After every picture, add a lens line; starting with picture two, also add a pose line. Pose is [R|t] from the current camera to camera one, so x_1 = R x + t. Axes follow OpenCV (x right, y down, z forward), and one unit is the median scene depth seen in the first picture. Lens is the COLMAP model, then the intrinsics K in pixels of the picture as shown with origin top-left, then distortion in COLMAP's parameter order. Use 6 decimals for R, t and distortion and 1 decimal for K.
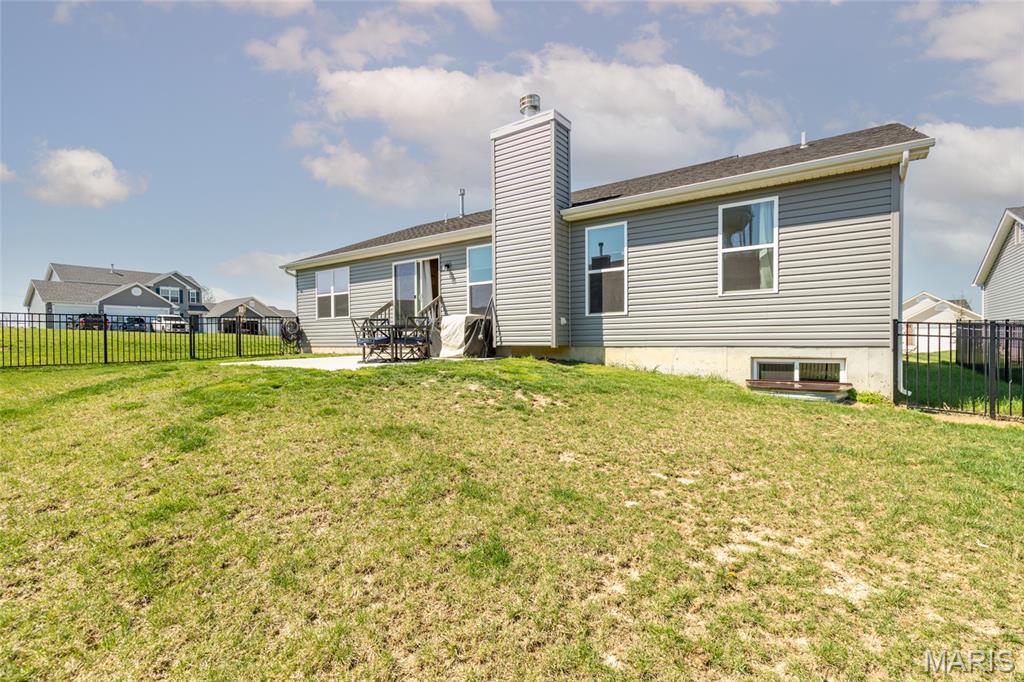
lens RADIAL K [[463.8, 0, 513.4], [0, 463.8, 345.7], [0, 0, 1]] dist [0.016382, 0.000115]
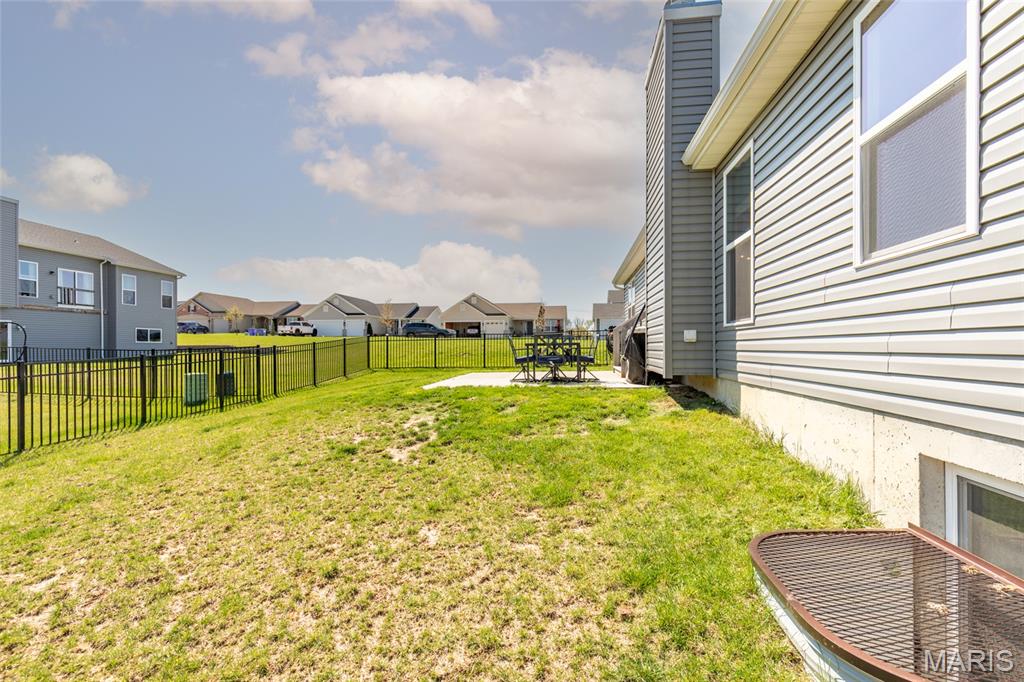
lens RADIAL K [[463.8, 0, 513.0], [0, 463.8, 348.5], [0, 0, 1]] dist [0.016382, 0.000115]
pose [[0.461468, 0.002748, -0.887153, 0.573983], [0.004279, 0.999977, 0.005323, -0.043158], [0.887146, -0.006253, 0.461446, 0.531578]]
